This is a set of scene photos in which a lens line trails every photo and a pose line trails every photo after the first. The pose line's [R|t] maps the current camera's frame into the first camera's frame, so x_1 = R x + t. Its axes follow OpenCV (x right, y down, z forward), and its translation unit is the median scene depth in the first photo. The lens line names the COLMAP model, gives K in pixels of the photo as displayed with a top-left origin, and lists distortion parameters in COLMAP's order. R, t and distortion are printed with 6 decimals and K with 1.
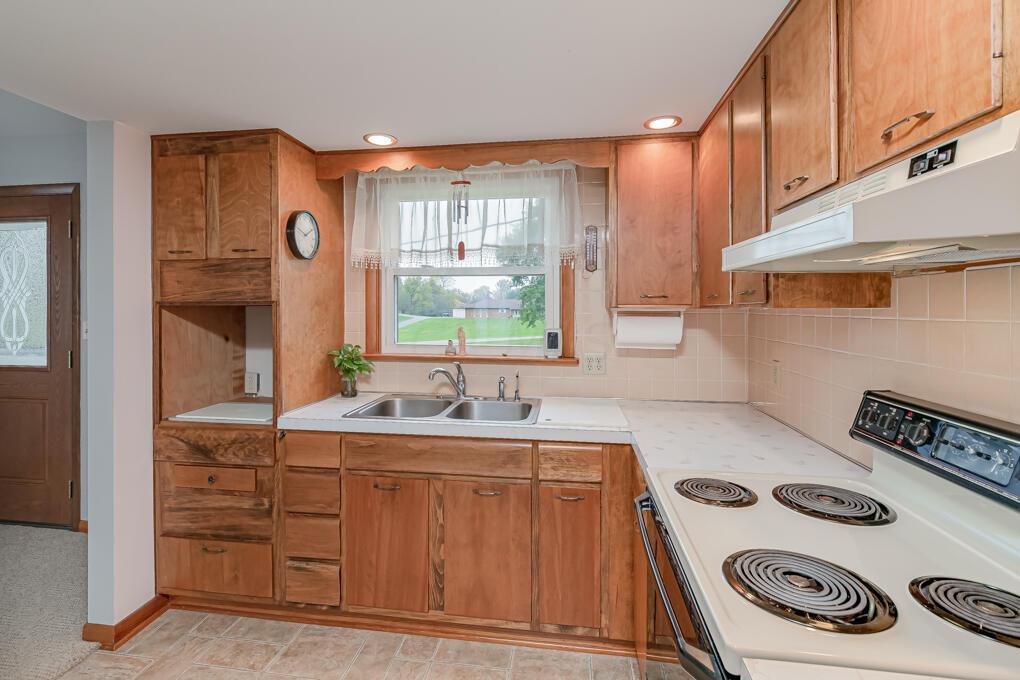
lens RADIAL K [[477.5, 0, 510.3], [0, 477.5, 309.0], [0, 0, 1]] dist [-0.000599, -0.000119]
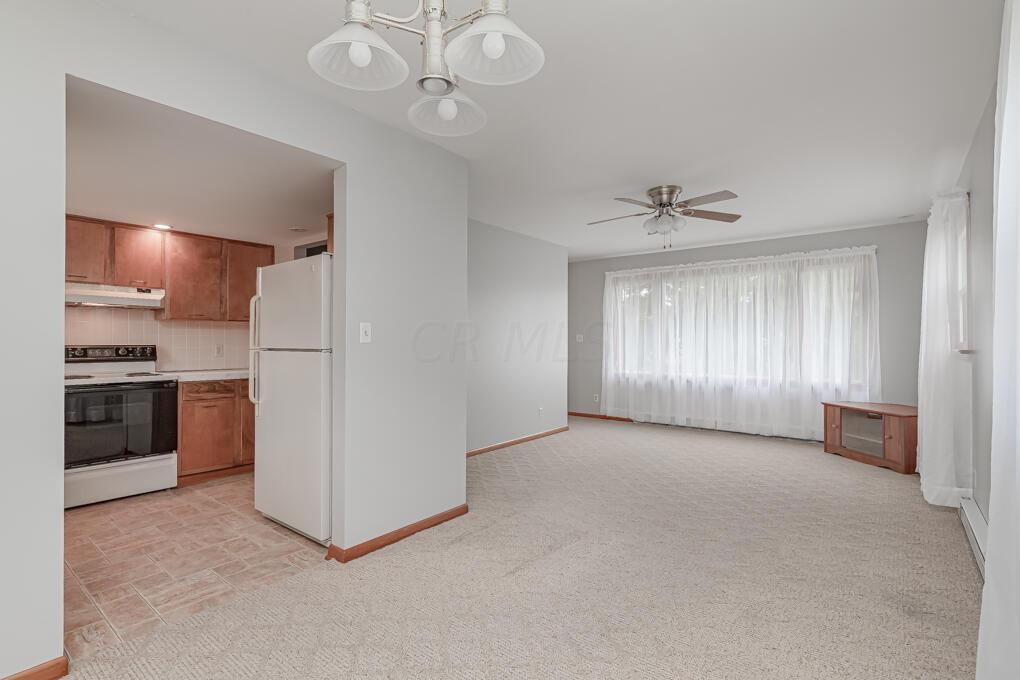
lens RADIAL K [[490.9, 0, 510.0], [0, 490.9, 340.0], [0, 0, 1]] dist [-0.002667, -0.000536]
pose [[-0.860452, -0.001419, 0.509530, -2.001697], [-0.002792, 0.999994, -0.001930, 0.088070], [-0.509524, -0.003083, -0.860451, 1.335503]]
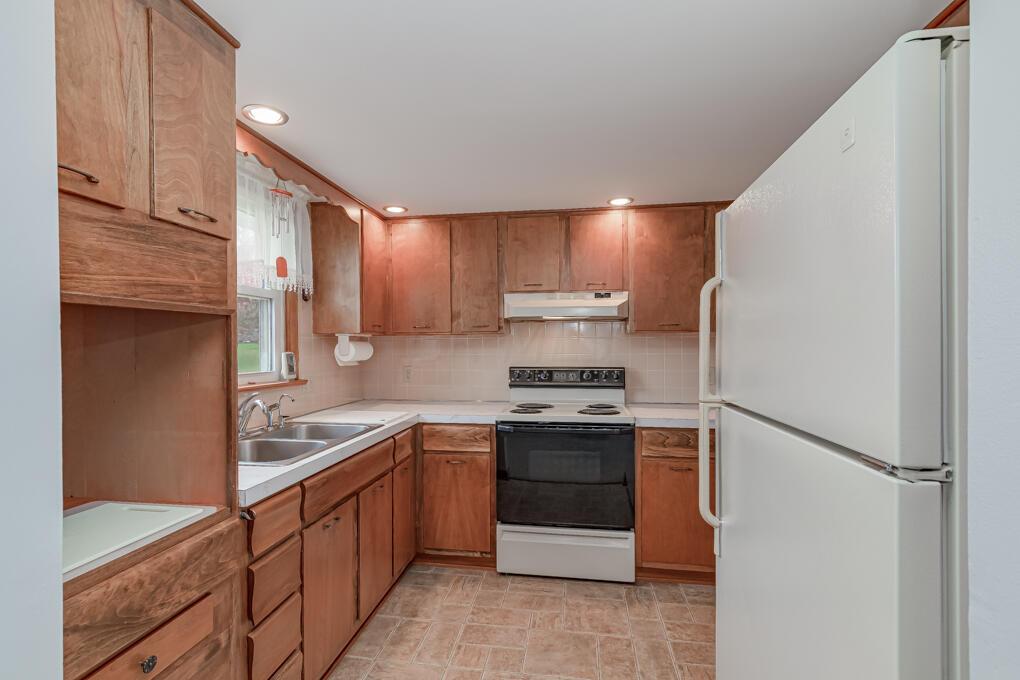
lens RADIAL K [[462.2, 0, 507.2], [0, 462.2, 345.6], [0, 0, 1]] dist [-0.001643, -0.000231]
pose [[0.027620, -0.004373, 0.999609, -1.088726], [0.006359, 0.999971, 0.004199, 0.030704], [-0.999598, 0.006241, 0.027647, 0.618737]]
